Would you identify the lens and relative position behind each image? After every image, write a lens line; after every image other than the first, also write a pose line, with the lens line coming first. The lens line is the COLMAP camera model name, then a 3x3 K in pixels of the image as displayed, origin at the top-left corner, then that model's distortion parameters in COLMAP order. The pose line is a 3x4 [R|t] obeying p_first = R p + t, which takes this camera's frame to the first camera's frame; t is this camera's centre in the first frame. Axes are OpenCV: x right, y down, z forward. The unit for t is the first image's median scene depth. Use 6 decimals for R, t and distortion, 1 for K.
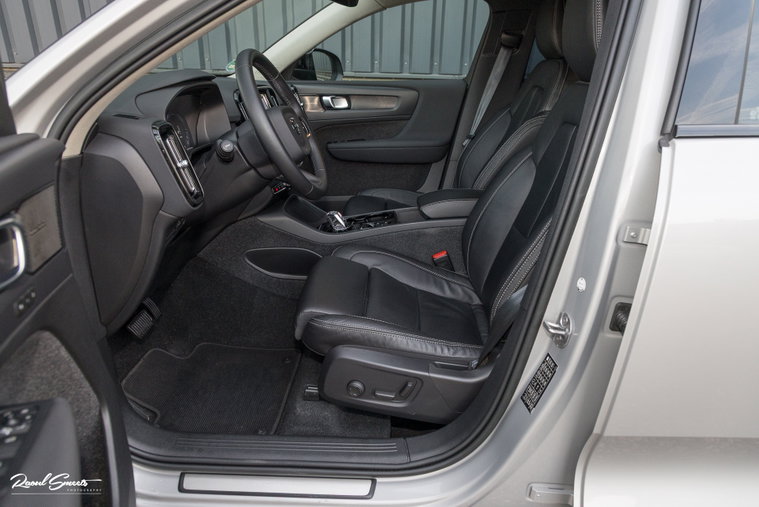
lens RADIAL K [[514.8, 0, 376.3], [0, 514.8, 252.6], [0, 0, 1]] dist [0.000825, 0.005303]
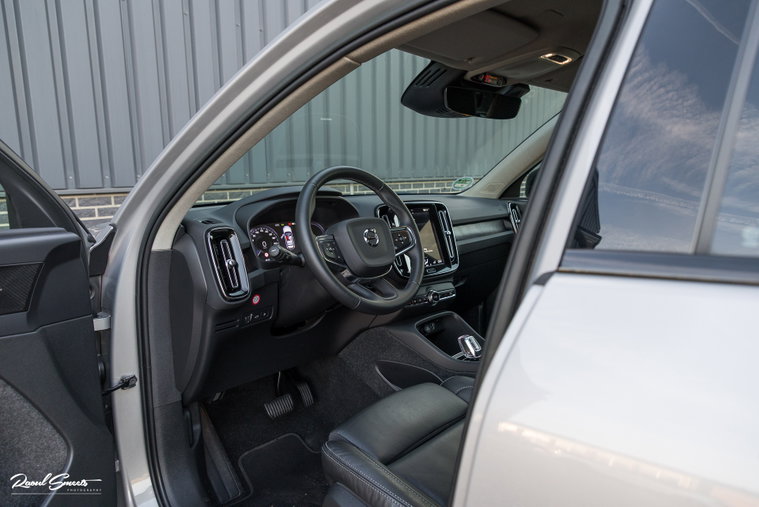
lens RADIAL K [[514.8, 0, 381.3], [0, 514.8, 256.0], [0, 0, 1]] dist [0.000825, 0.005303]
pose [[0.802643, 0.087255, -0.590043, 0.333841], [-0.208539, 0.967862, -0.140552, -0.061336], [0.558816, 0.235860, 0.795044, 0.173221]]
